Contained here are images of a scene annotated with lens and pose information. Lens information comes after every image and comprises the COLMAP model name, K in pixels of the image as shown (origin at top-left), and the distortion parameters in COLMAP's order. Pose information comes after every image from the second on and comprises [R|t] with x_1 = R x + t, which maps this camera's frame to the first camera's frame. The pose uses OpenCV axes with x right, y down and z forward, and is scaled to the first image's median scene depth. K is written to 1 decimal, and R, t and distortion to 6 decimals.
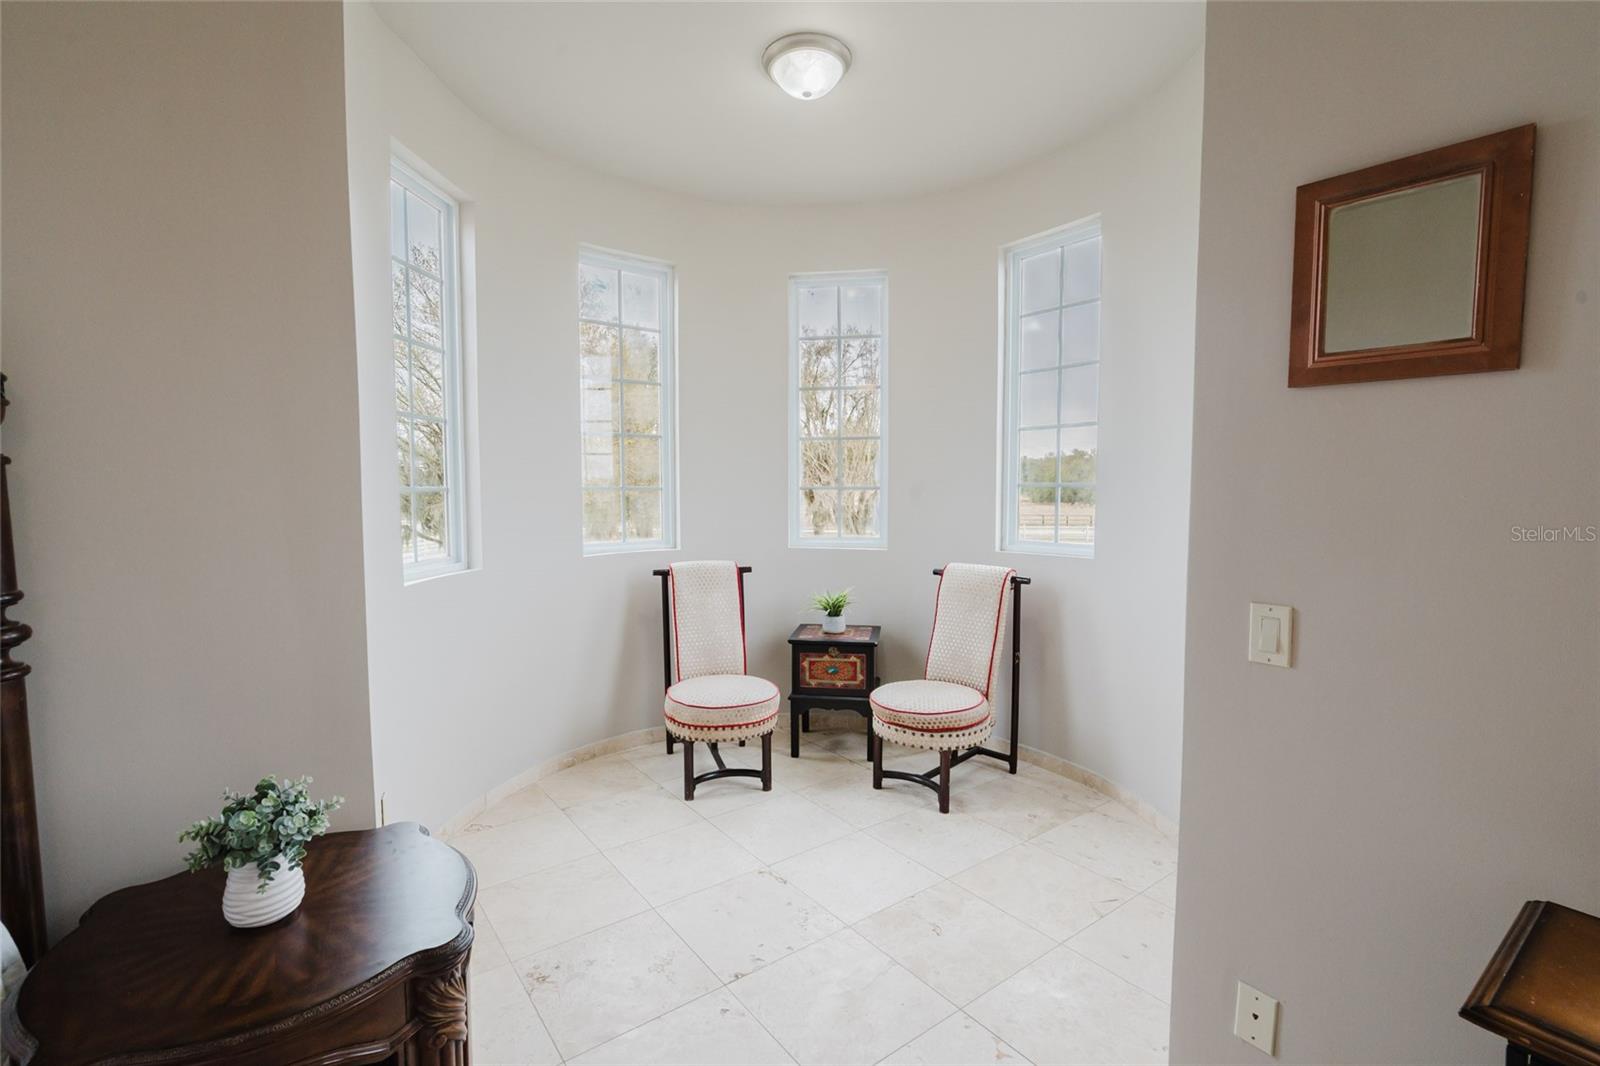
lens RADIAL K [[731.5, 0, 793.1], [0, 731.5, 528.3], [0, 0, 1]] dist [-0.001250, 0.000097]
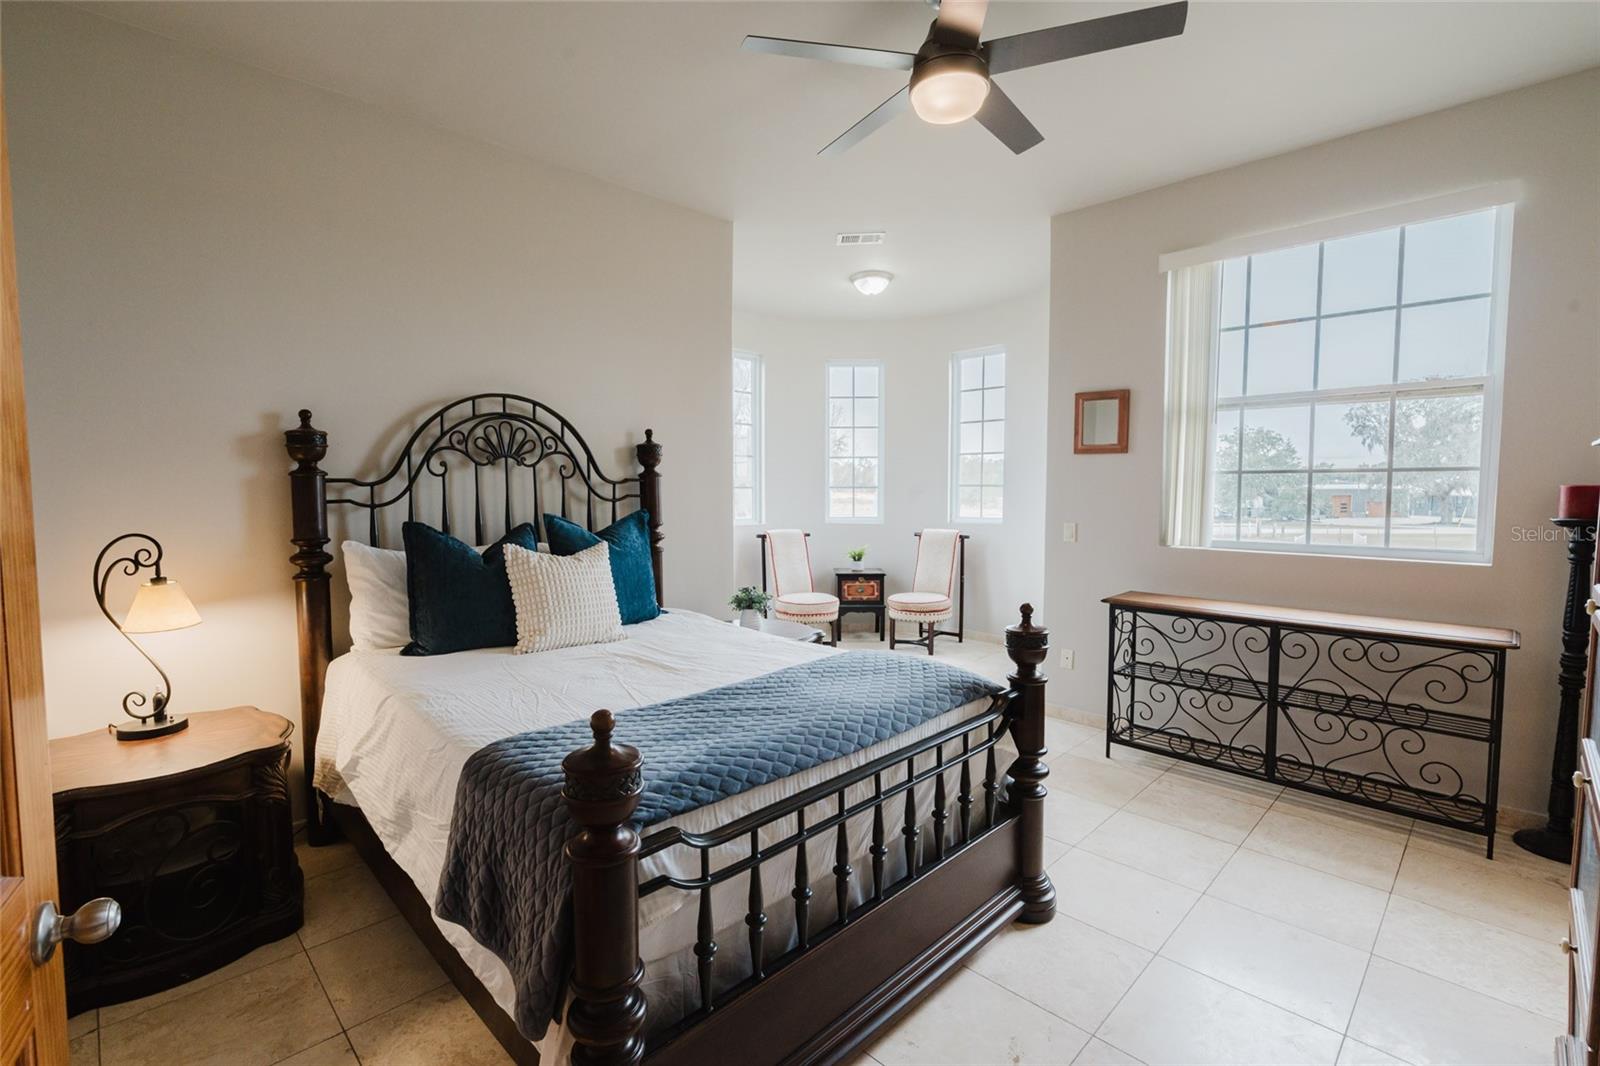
lens RADIAL K [[717.4, 0, 786.9], [0, 717.4, 529.9], [0, 0, 1]] dist [-0.002186, -0.000121]
pose [[0.991006, -0.009442, 0.133482, -0.365226], [0.009213, 0.999955, 0.002330, 0.044591], [-0.133498, -0.001079, 0.991049, -0.717415]]
